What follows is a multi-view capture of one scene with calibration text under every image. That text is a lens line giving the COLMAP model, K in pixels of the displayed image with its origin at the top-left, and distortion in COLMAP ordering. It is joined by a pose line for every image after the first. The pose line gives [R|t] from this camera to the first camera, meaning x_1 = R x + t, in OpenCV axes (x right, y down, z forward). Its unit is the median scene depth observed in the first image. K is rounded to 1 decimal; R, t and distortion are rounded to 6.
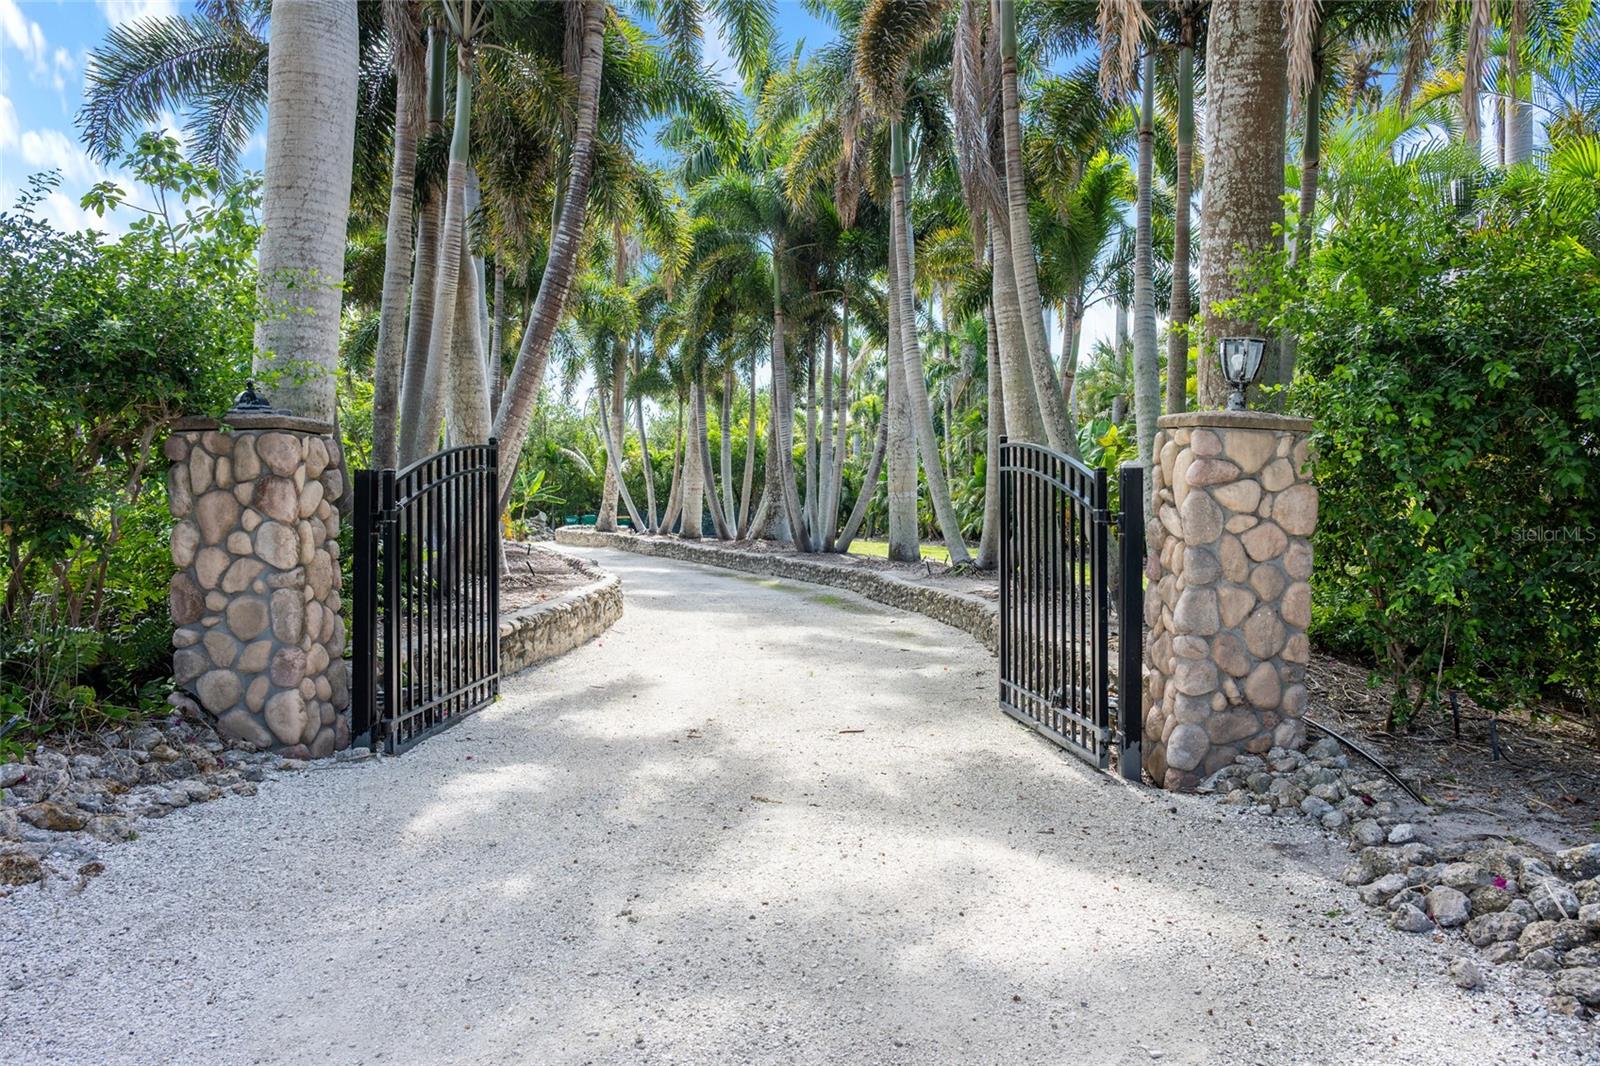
lens RADIAL K [[1118.0, 0, 796.3], [0, 1118.0, 528.8], [0, 0, 1]] dist [-0.003192, -0.000134]
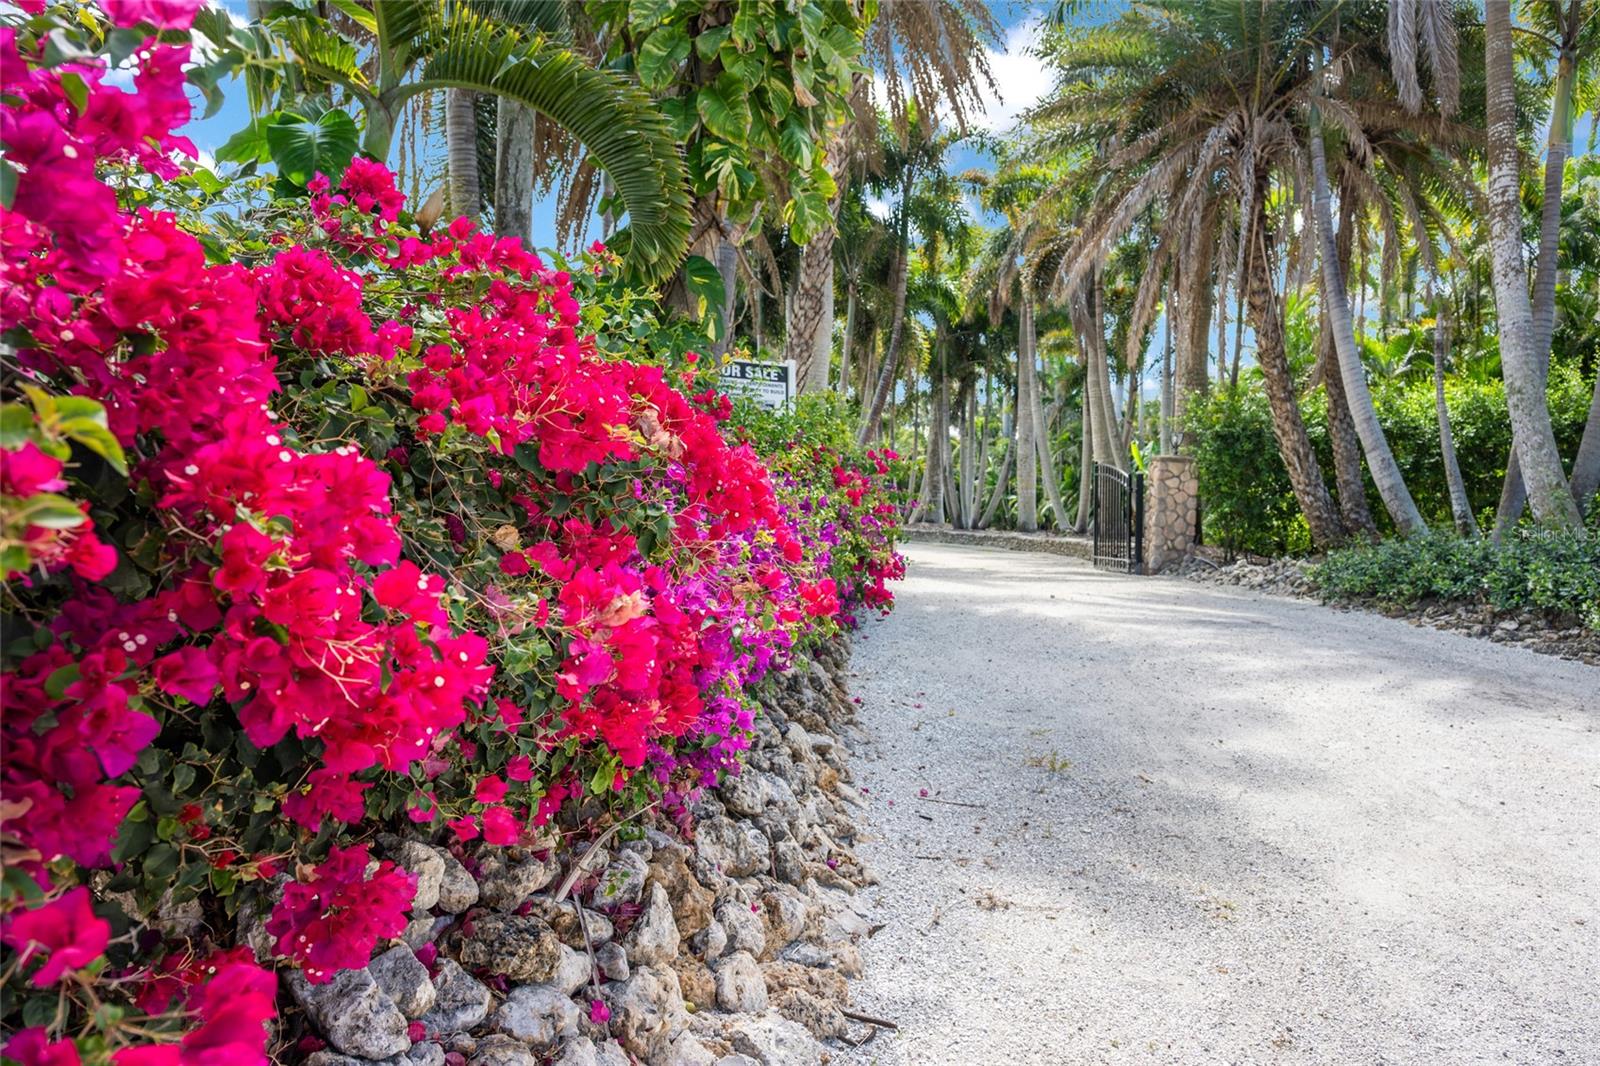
lens RADIAL K [[1118.0, 0, 804.7], [0, 1118.0, 544.4], [0, 0, 1]] dist [-0.003192, -0.000134]
pose [[0.998237, 0.008969, -0.058674, -0.239649], [-0.008582, 0.999940, 0.006845, 0.069635], [0.058732, -0.006330, 0.998254, -1.166194]]
